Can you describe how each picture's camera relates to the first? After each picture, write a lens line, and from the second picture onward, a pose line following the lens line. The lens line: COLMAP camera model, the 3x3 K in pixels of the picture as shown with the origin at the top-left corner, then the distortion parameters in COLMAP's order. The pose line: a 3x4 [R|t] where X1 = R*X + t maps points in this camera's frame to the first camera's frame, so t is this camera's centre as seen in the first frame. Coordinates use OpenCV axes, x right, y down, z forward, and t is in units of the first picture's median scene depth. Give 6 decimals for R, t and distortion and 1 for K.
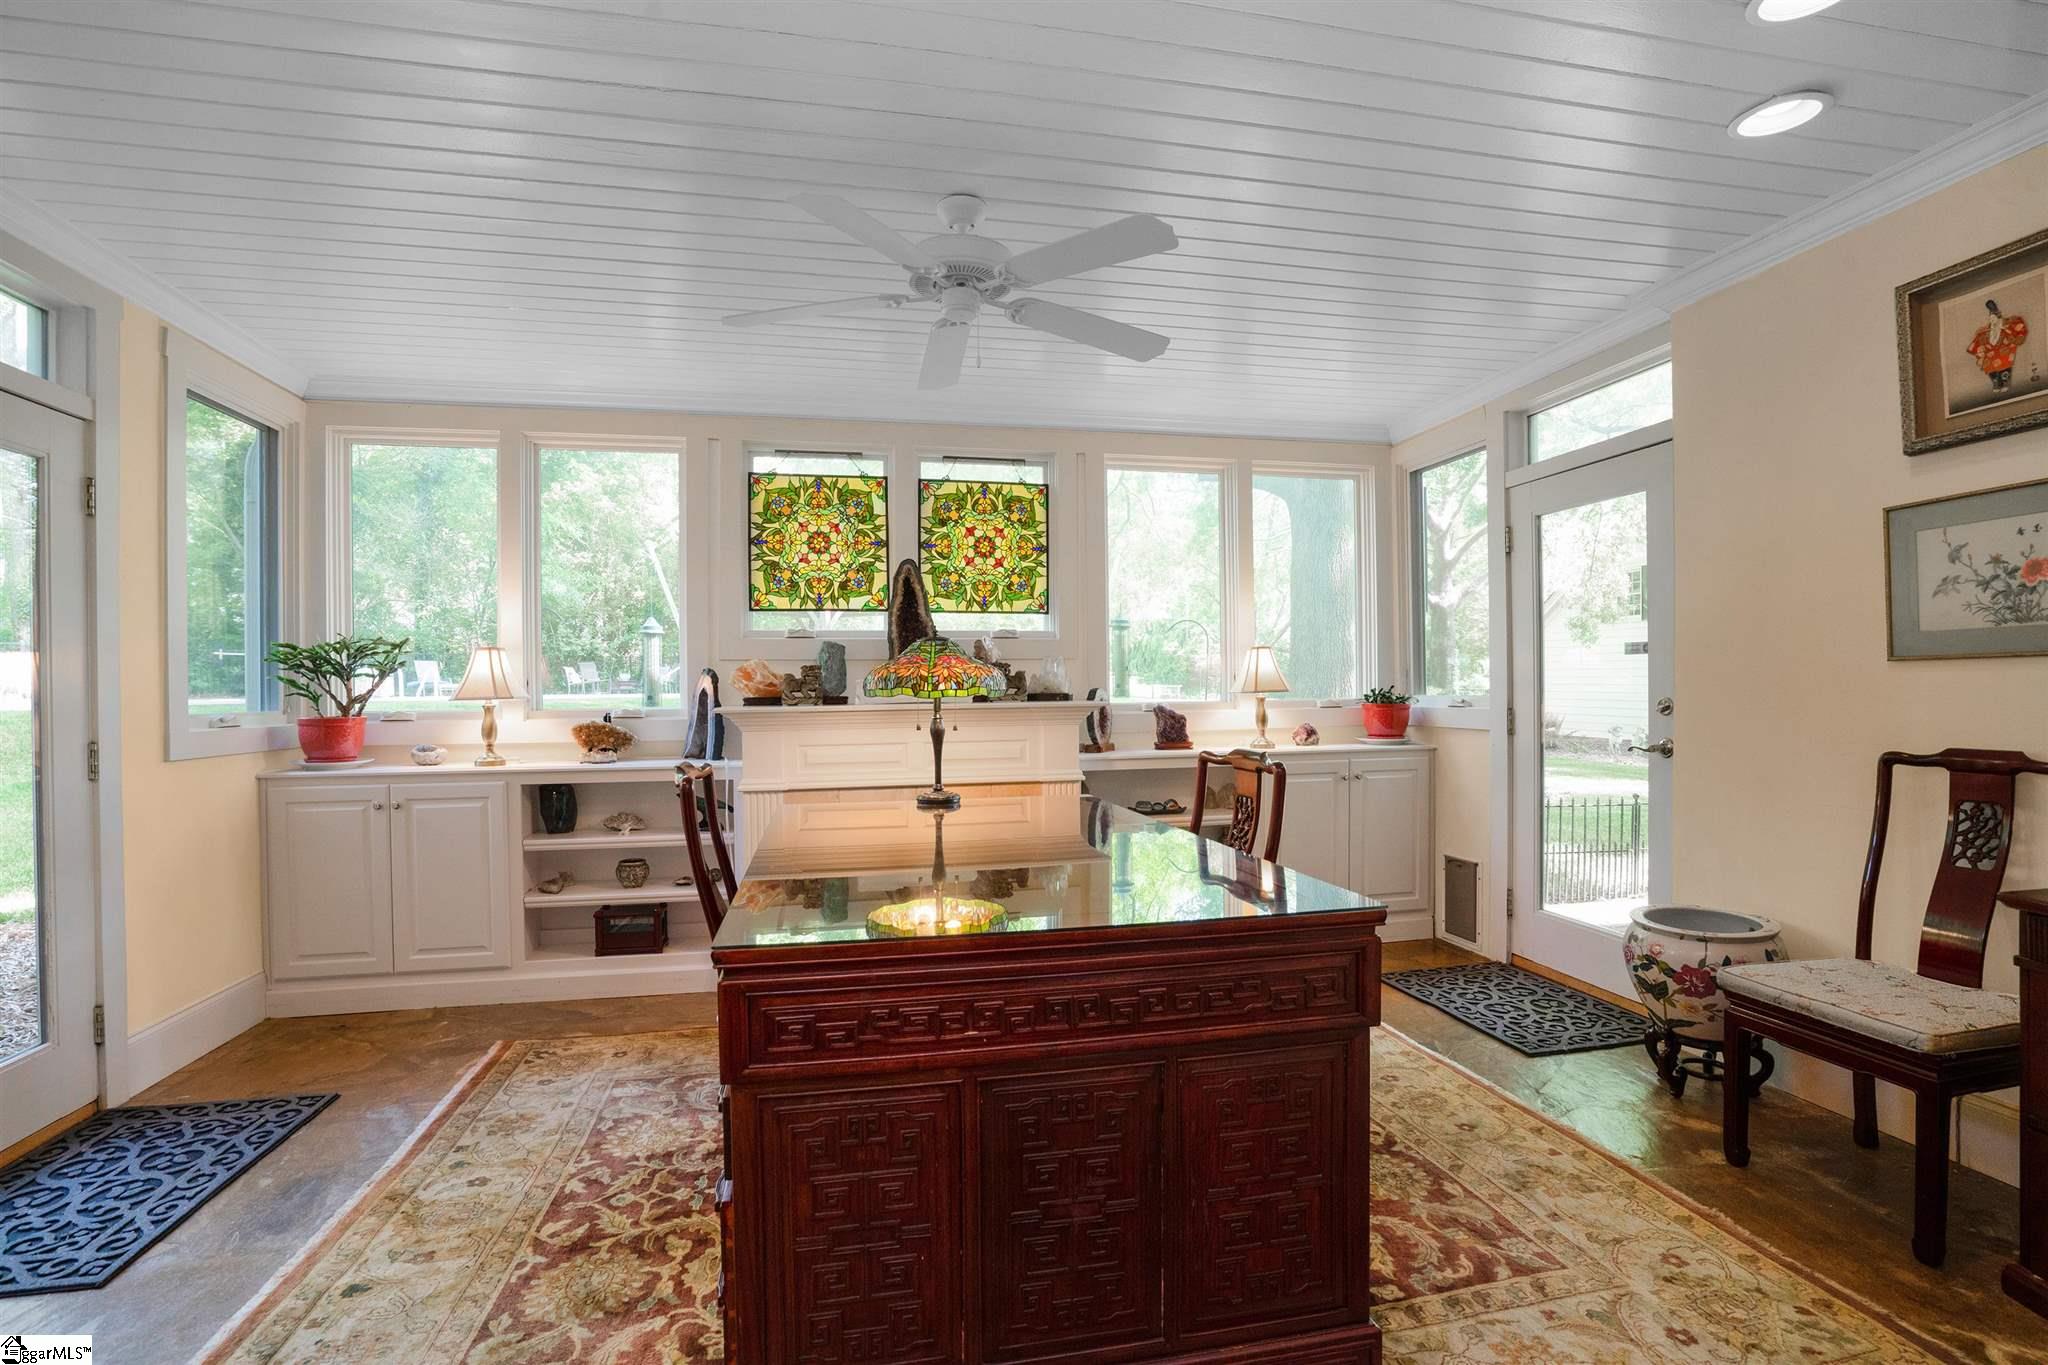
lens RADIAL K [[937.9, 0, 1012.1], [0, 937.9, 692.6], [0, 0, 1]] dist [-0.035752, 0.000441]
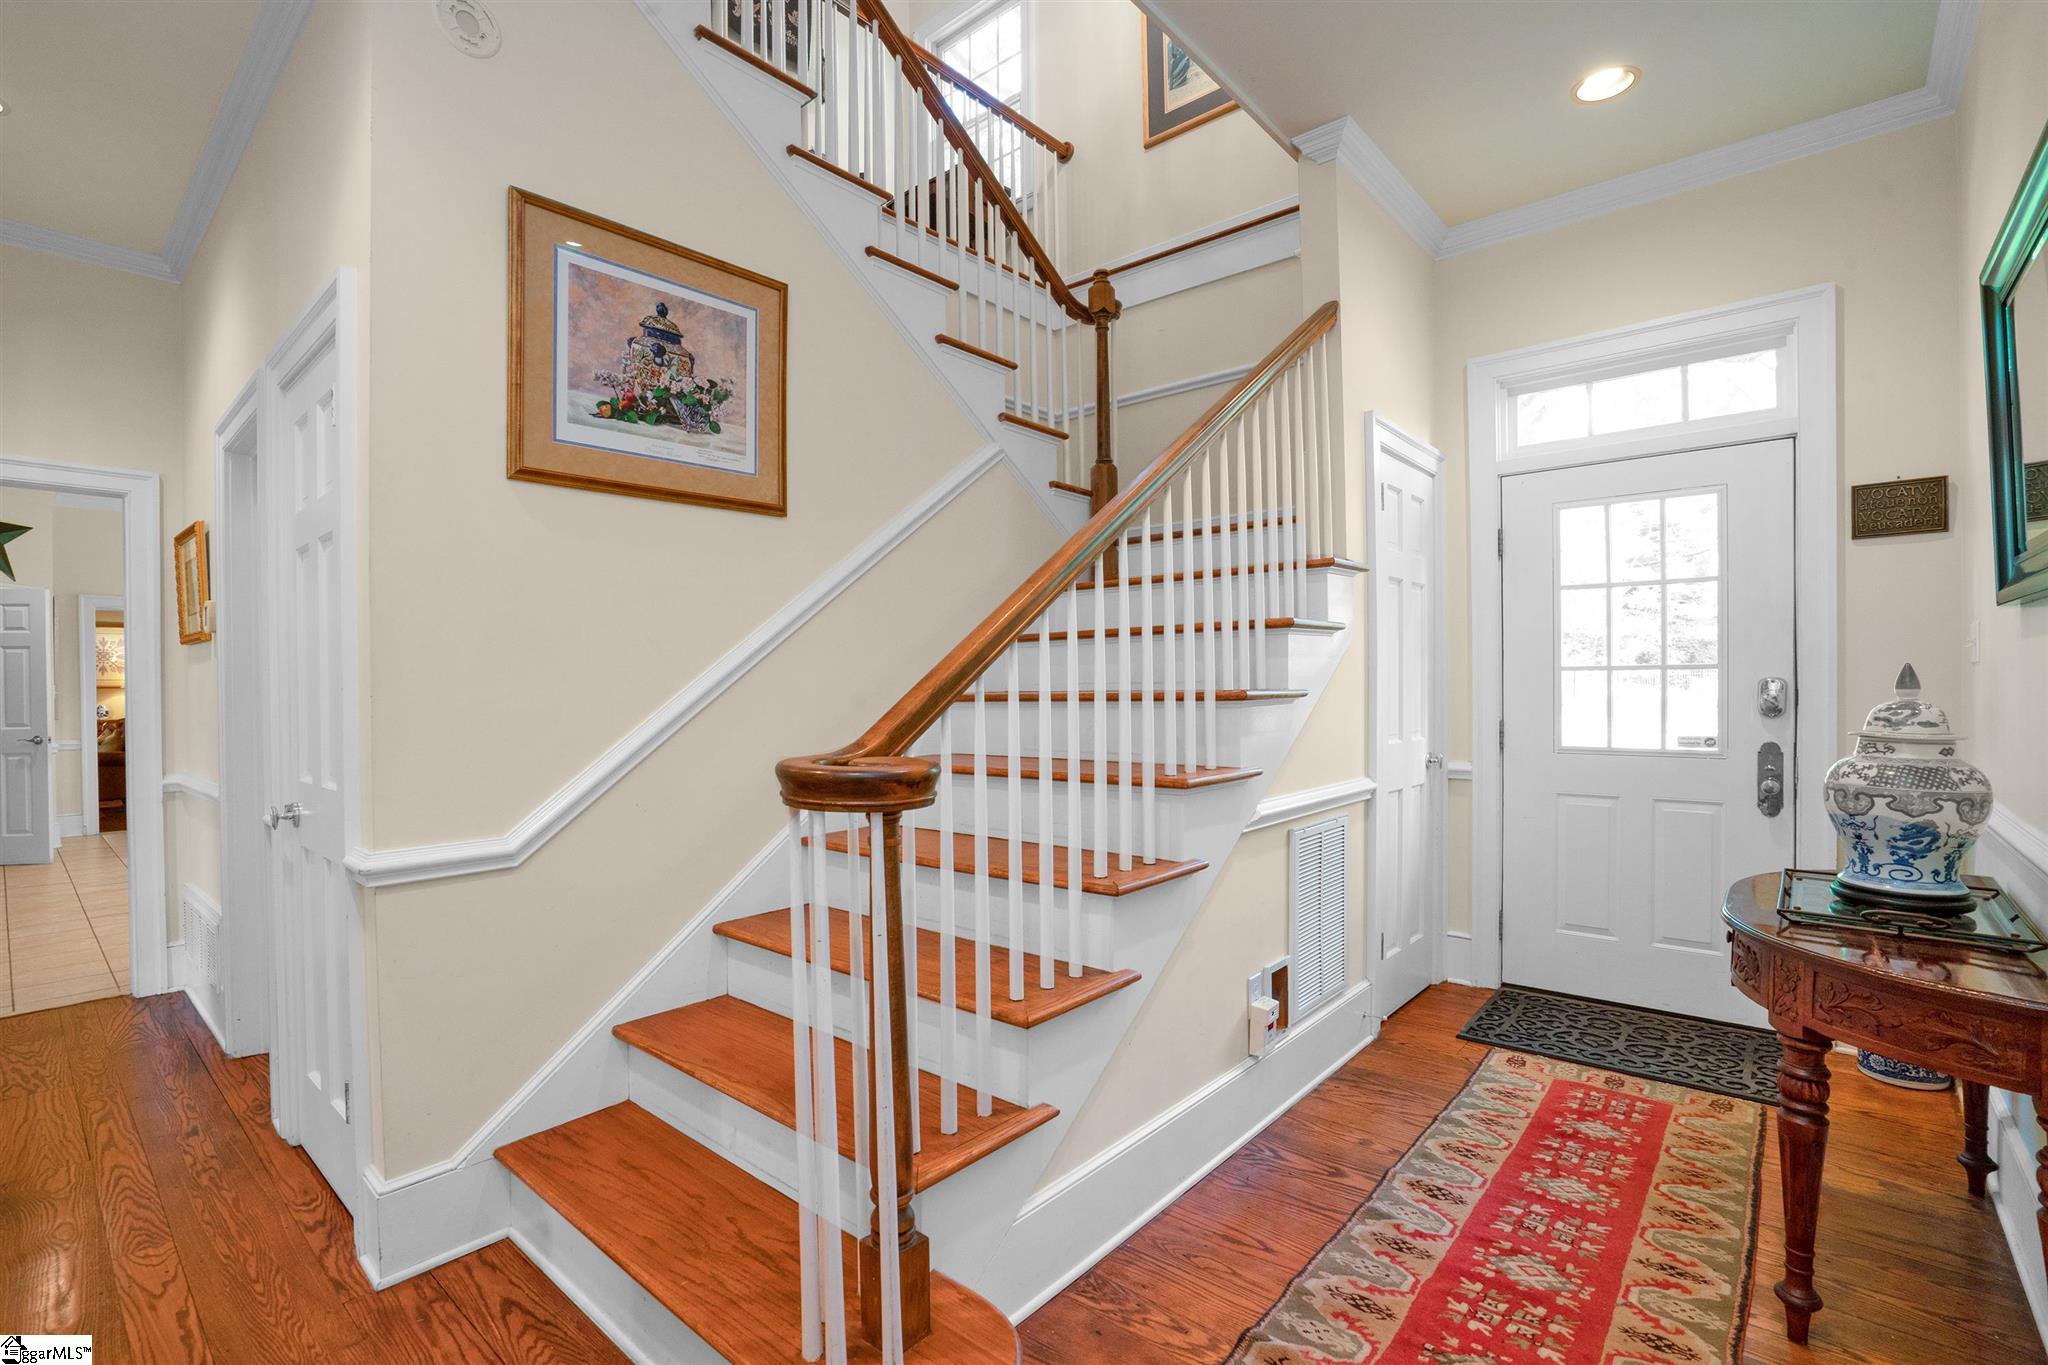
lens RADIAL K [[937.9, 0, 1012.1], [0, 937.9, 692.6], [0, 0, 1]] dist [-0.035752, 0.000441]
pose [[0.793776, 0.000091, 0.608210, -0.483869], [0.001083, 0.999998, -0.001563, -0.000537], [-0.608209, 0.001899, 0.793775, 0.670795]]
